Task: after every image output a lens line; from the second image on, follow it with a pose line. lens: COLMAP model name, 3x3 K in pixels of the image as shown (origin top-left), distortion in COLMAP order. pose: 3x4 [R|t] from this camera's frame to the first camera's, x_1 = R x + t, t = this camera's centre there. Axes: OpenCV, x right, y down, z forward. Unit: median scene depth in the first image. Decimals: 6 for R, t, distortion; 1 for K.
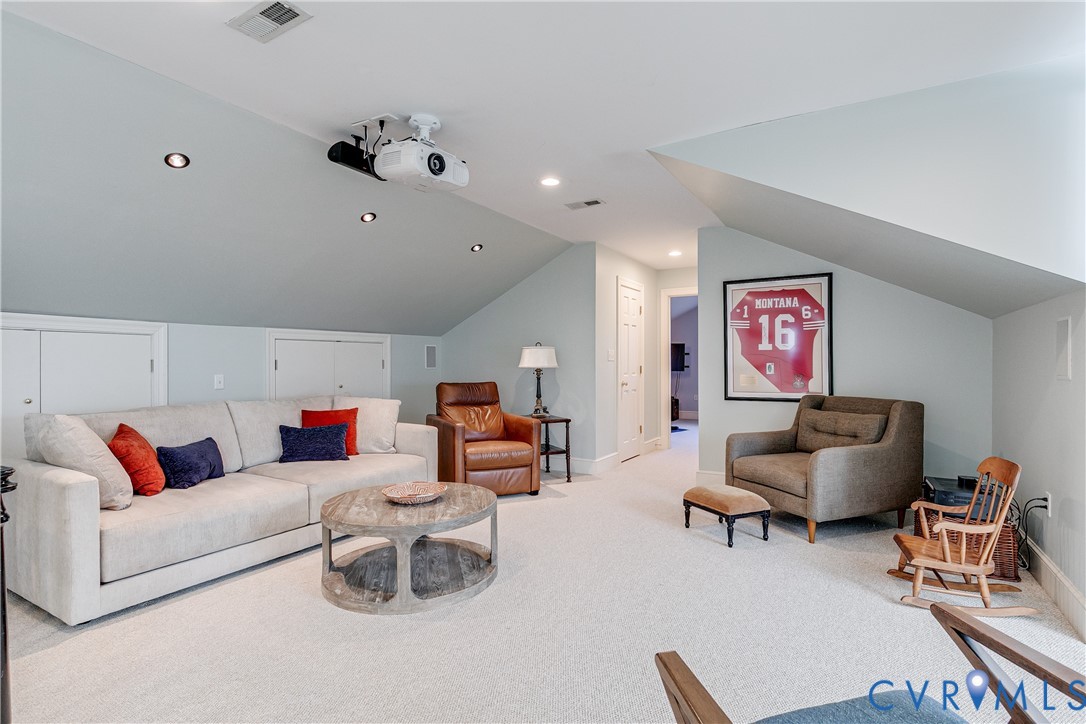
lens RADIAL K [[533.7, 0, 544.4], [0, 533.7, 360.7], [0, 0, 1]] dist [0.004331, 0.000687]
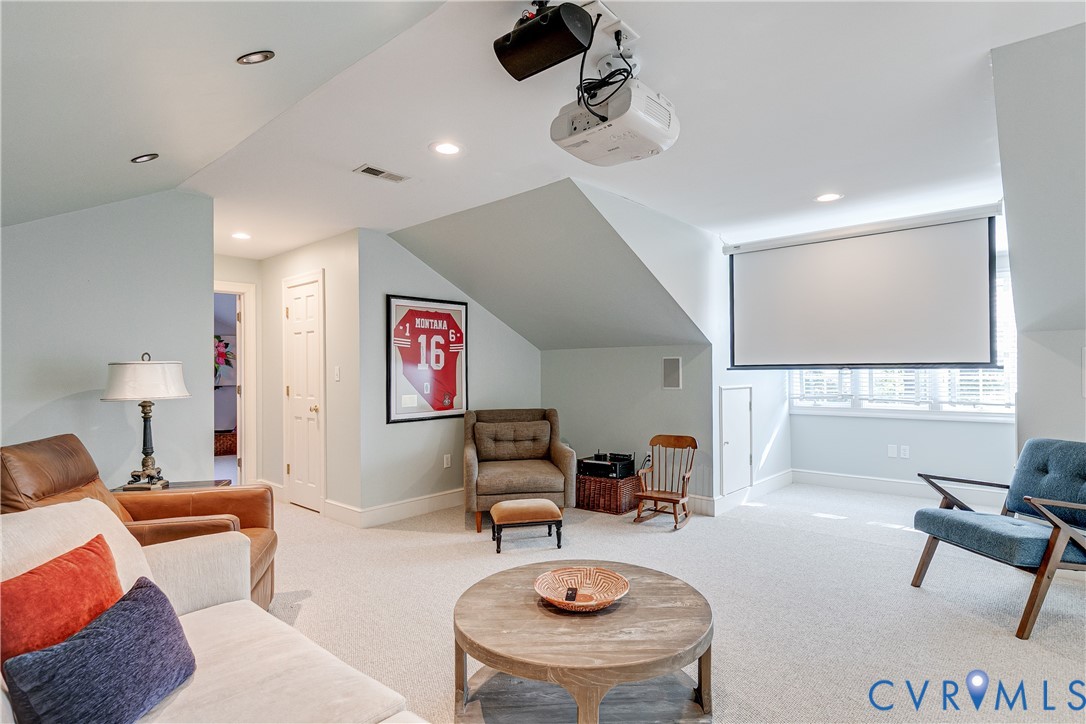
lens RADIAL K [[583.2, 0, 544.2], [0, 583.2, 366.1], [0, 0, 1]] dist [0.002095, 0.000087]
pose [[0.172914, 0.005830, 0.984920, -0.636246], [0.001204, 0.999980, -0.006131, -0.020135], [-0.984936, 0.002246, 0.172903, 0.597001]]
